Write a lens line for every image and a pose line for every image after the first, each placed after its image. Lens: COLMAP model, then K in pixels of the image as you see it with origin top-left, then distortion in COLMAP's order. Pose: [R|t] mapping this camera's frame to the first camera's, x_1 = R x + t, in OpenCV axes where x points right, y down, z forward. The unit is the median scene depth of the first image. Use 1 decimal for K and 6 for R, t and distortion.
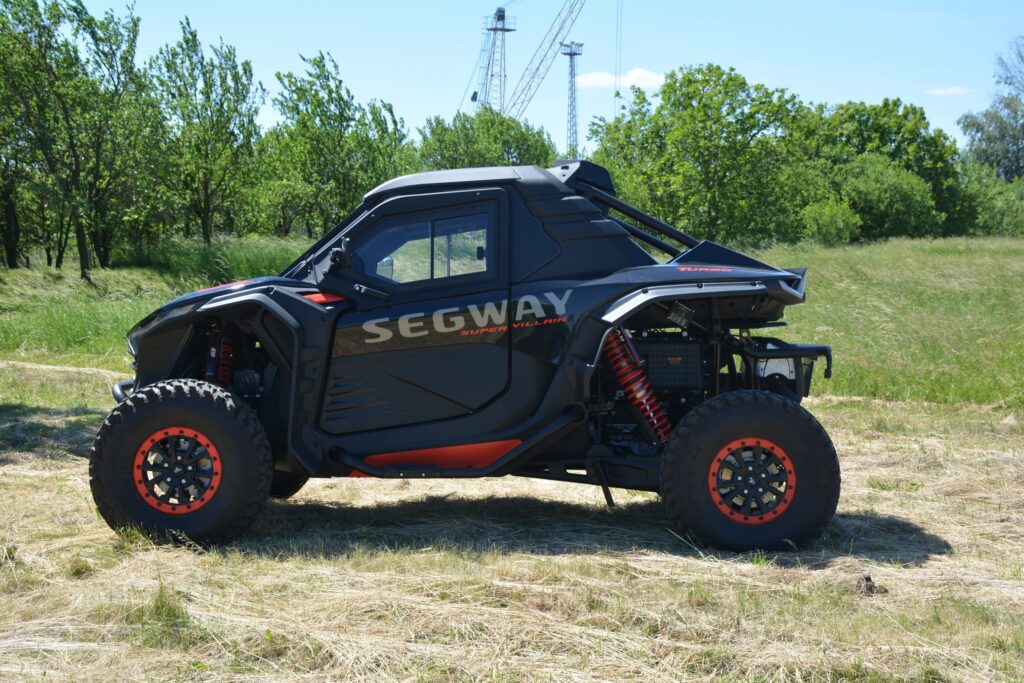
lens RADIAL K [[1575.7, 0, 512.0], [0, 1575.7, 341.5], [0, 0, 1]] dist [0.202736, 0.027340]
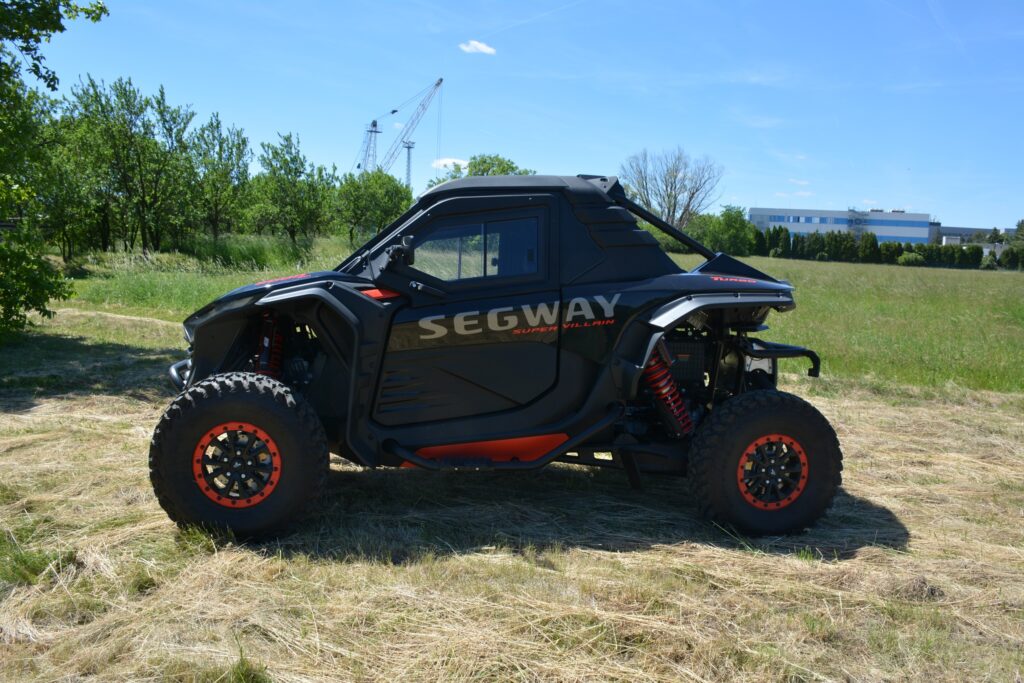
lens RADIAL K [[807.0, 0, 512.0], [0, 807.0, 341.5], [0, 0, 1]] dist [-0.159349, 0.091703]
pose [[0.983880, 0.021950, 0.177480, -0.127446], [-0.031493, 0.998195, 0.051129, -0.026121], [-0.176037, -0.055894, 0.982795, 0.478418]]
